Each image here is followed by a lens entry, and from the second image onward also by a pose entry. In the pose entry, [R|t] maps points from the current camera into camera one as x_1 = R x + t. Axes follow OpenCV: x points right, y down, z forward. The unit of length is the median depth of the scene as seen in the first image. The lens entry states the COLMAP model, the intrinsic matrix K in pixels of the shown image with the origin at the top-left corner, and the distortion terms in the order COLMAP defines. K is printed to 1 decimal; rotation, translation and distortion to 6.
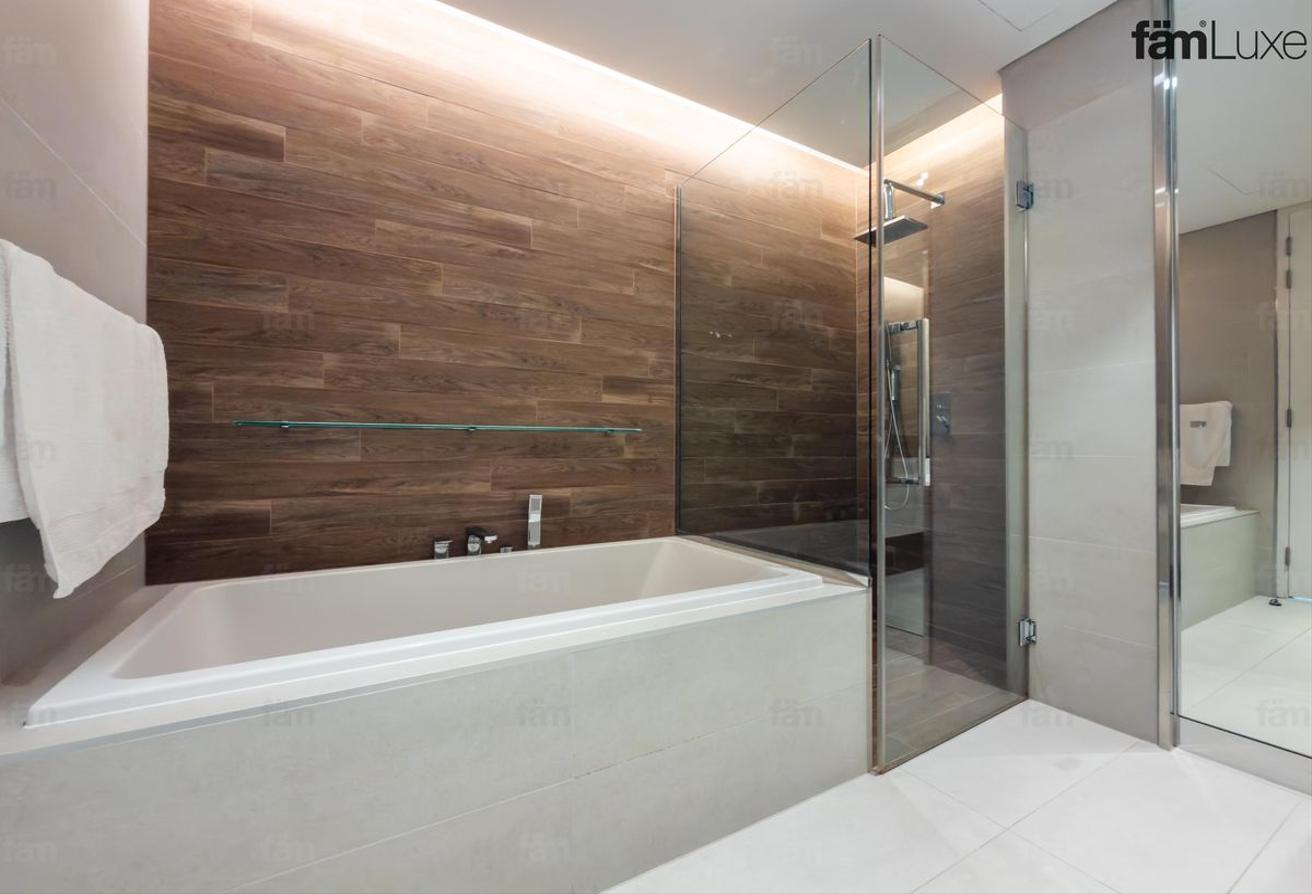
lens RADIAL K [[536.9, 0, 656.8], [0, 536.9, 452.4], [0, 0, 1]] dist [-0.000226, -0.000704]
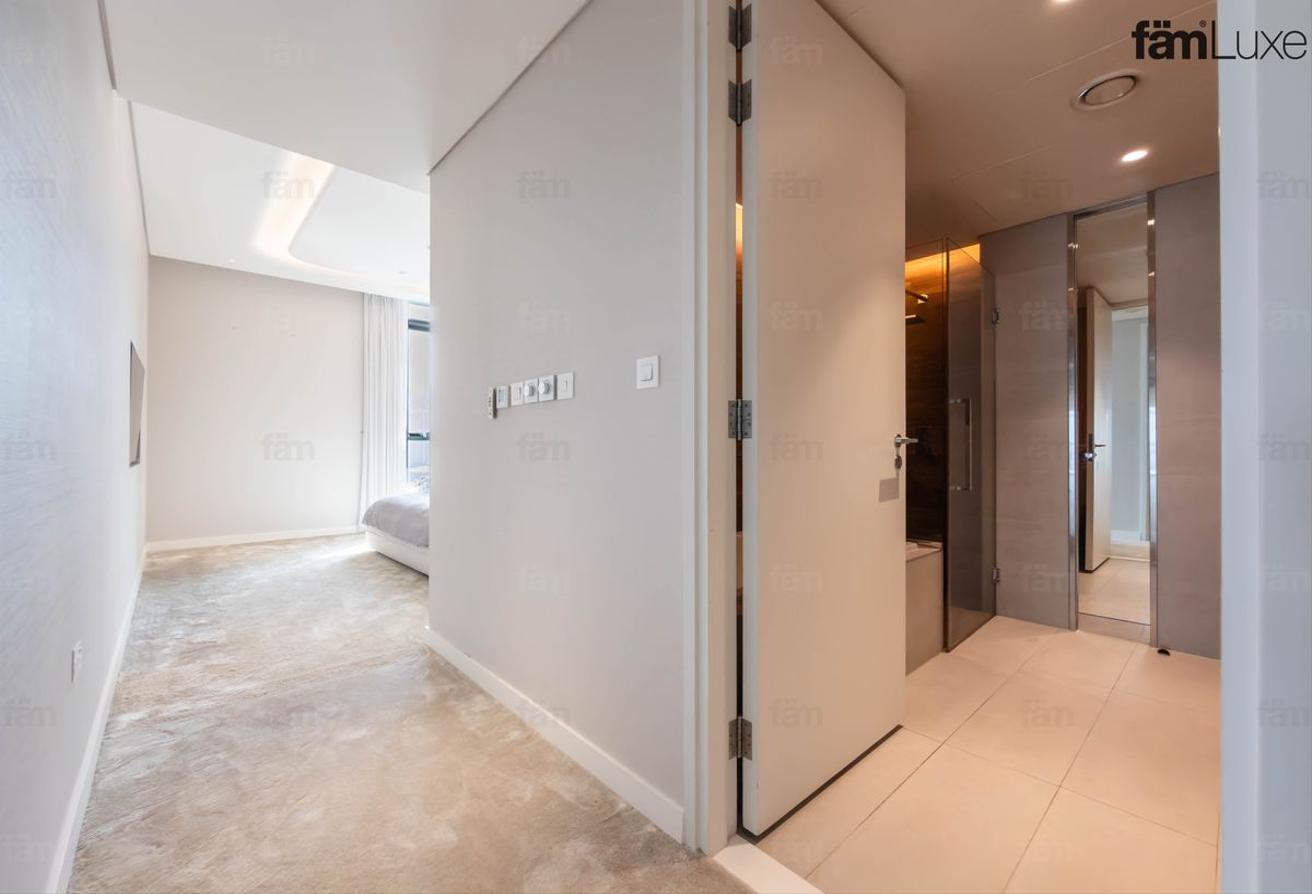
lens RADIAL K [[536.9, 0, 654.7], [0, 536.9, 443.2], [0, 0, 1]] dist [-0.000226, -0.000704]
pose [[0.976910, 0.009914, 0.213422, -0.872126], [-0.008372, 0.999932, -0.008130, -0.072069], [-0.213488, 0.006156, 0.976926, -0.512920]]
